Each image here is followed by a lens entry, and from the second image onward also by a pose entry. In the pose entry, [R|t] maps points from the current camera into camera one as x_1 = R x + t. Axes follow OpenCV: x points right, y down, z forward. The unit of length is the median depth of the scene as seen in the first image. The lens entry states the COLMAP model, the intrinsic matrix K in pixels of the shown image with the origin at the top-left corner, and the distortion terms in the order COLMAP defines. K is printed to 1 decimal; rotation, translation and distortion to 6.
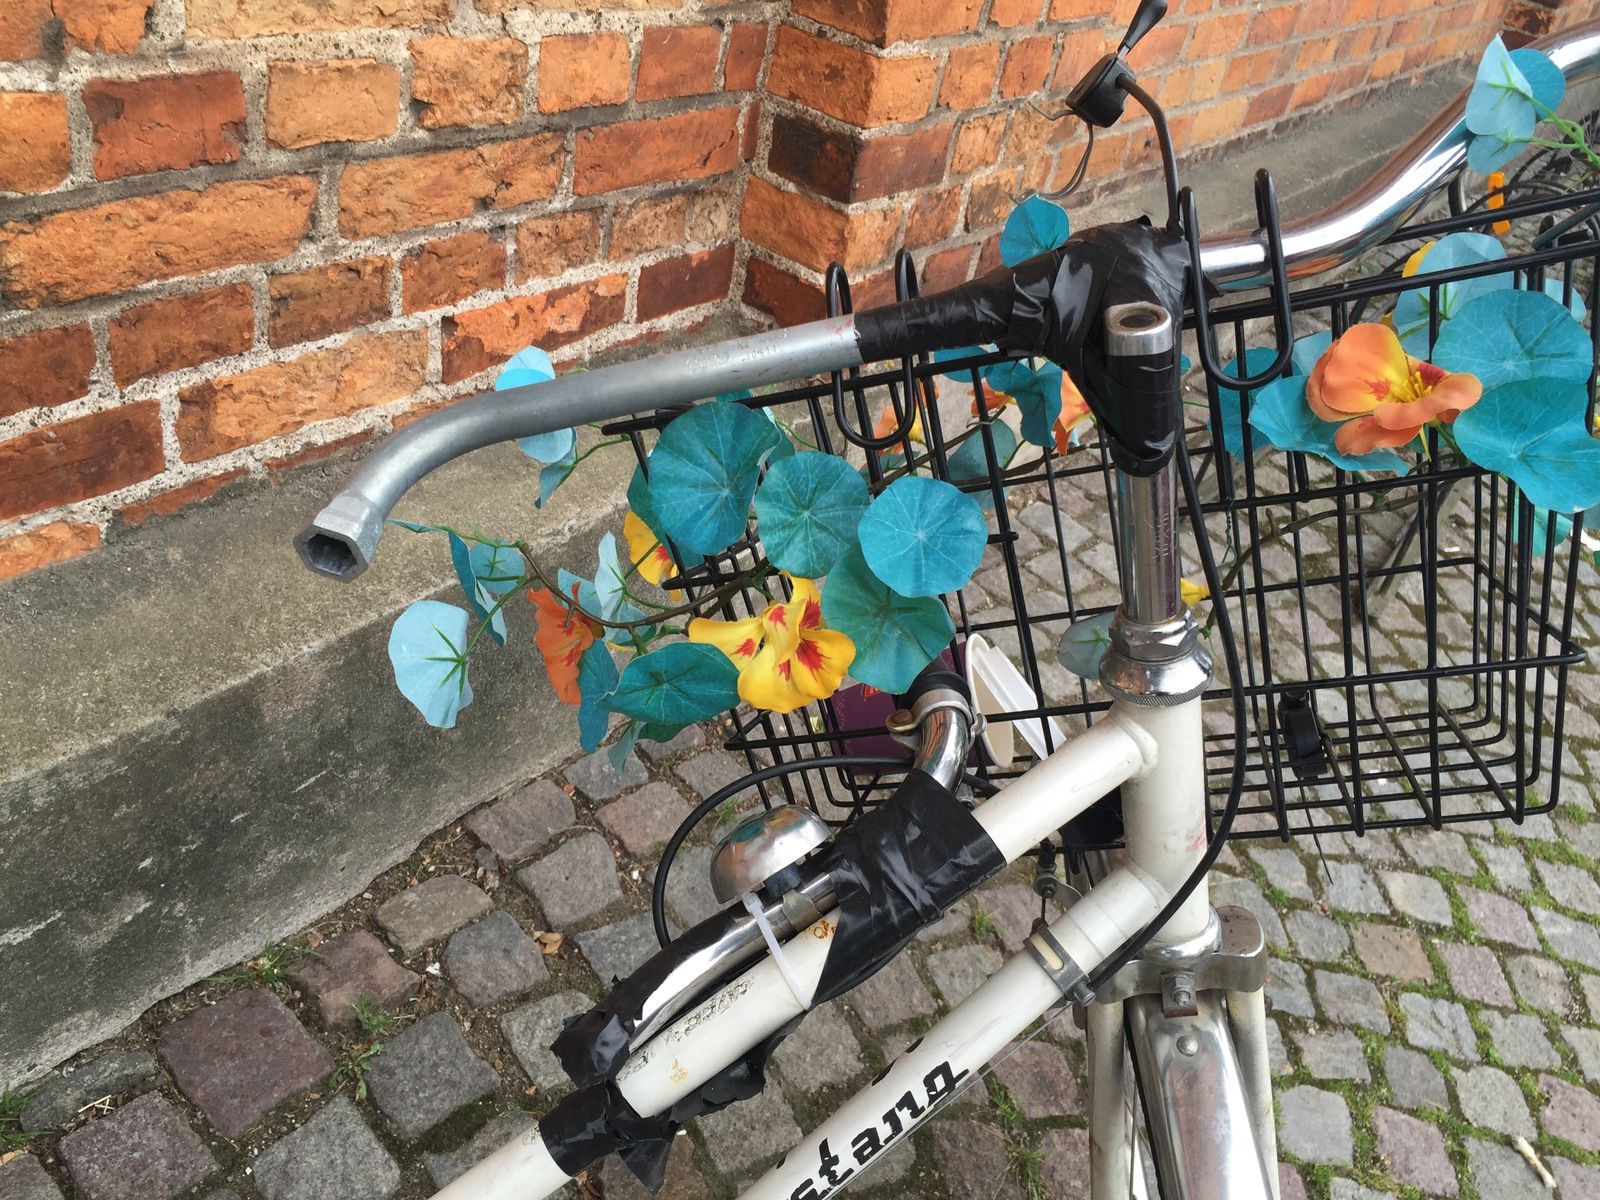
lens RADIAL K [[1324.3, 0, 767.8], [0, 1324.3, 604.4], [0, 0, 1]] dist [0.063578, -0.087285]
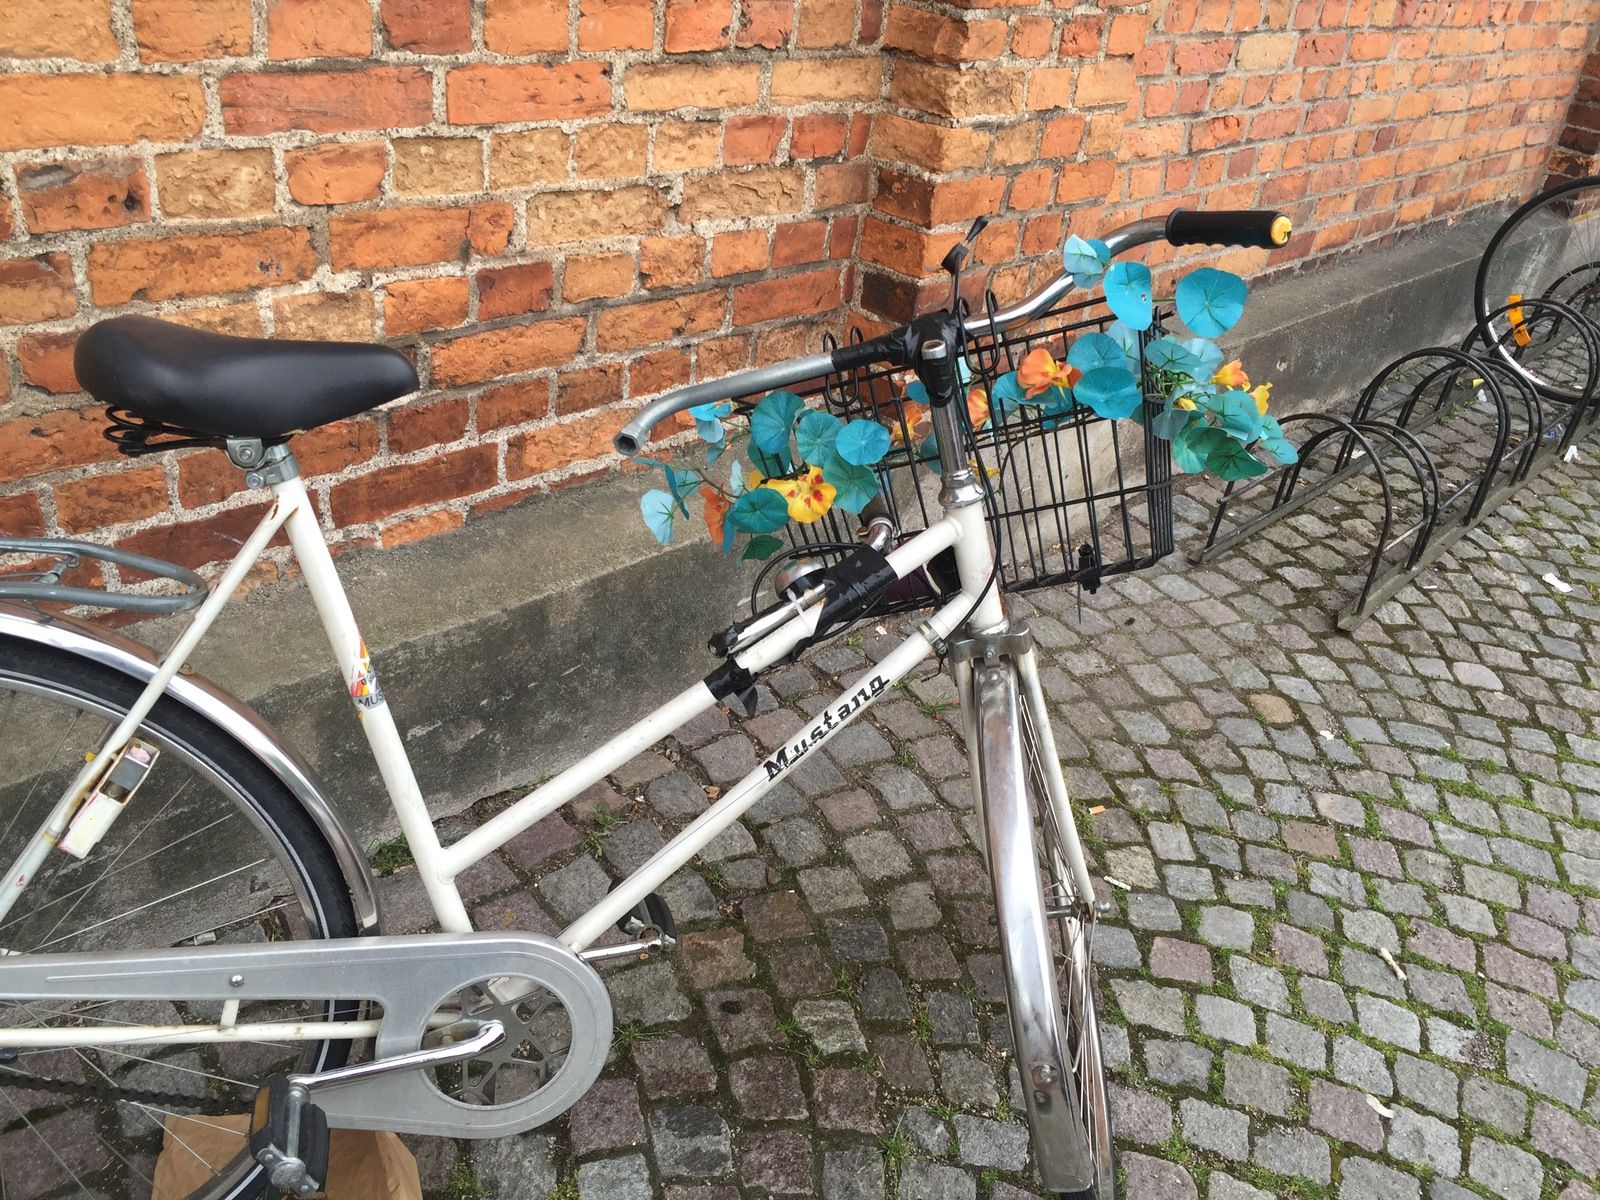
lens RADIAL K [[1324.3, 0, 767.8], [0, 1324.3, 604.4], [0, 0, 1]] dist [0.063578, -0.087285]
pose [[0.991804, -0.004740, -0.127682, 0.108379], [-0.008928, 0.994298, -0.106264, 0.214800], [0.127458, 0.106533, 0.986106, -0.587488]]
